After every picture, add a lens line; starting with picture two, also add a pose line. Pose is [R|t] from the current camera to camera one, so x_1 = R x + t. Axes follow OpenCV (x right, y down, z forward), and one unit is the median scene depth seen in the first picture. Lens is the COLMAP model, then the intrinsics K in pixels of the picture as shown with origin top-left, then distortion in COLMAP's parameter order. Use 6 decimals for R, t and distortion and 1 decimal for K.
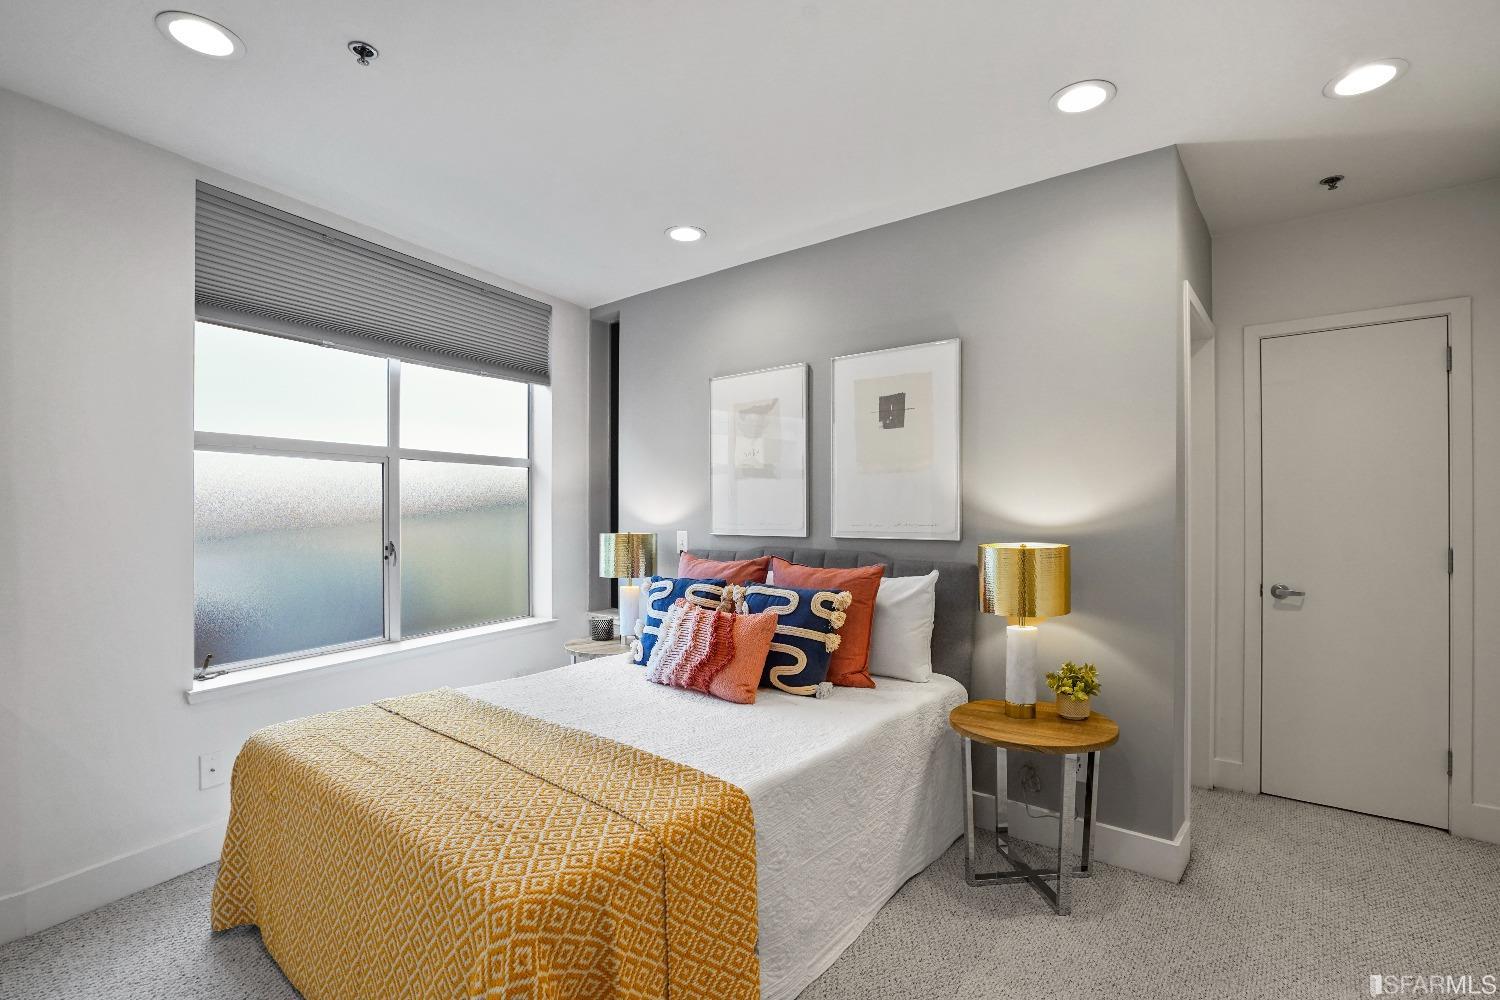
lens RADIAL K [[703.6, 0, 758.0], [0, 703.6, 519.4], [0, 0, 1]] dist [-0.049000, 0.018329]
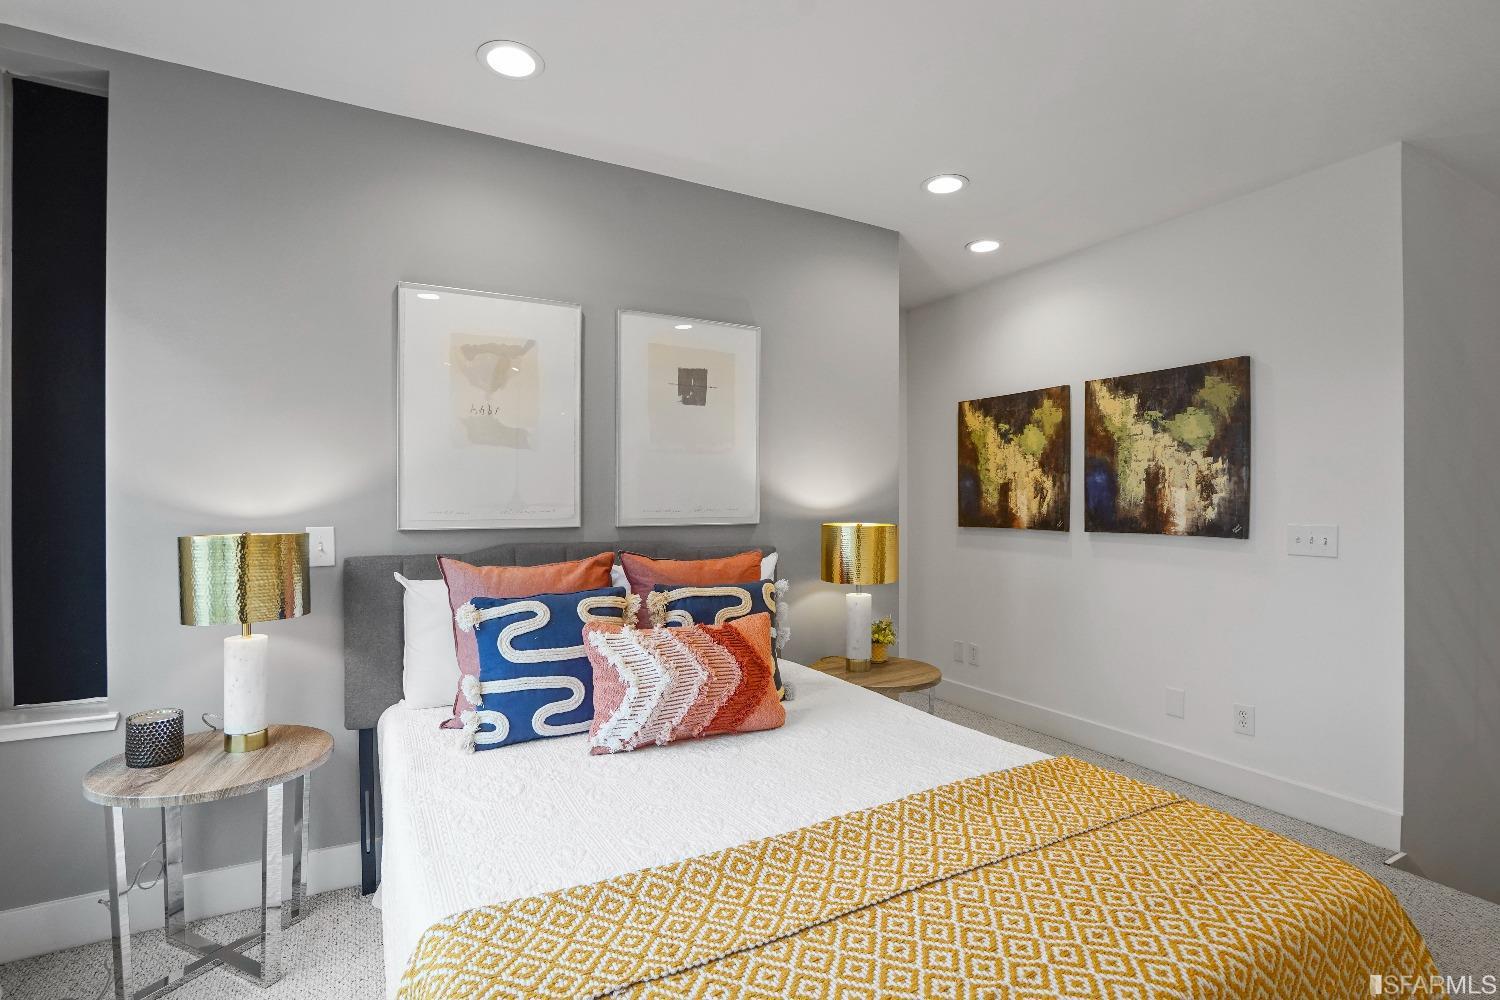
lens RADIAL K [[703.6, 0, 753.8], [0, 703.6, 503.3], [0, 0, 1]] dist [-0.049000, 0.018329]
pose [[0.381436, 0.006017, 0.924376, -0.668631], [0.011432, 0.999872, -0.011226, 0.011129], [-0.924325, 0.014850, 0.381318, 0.610243]]
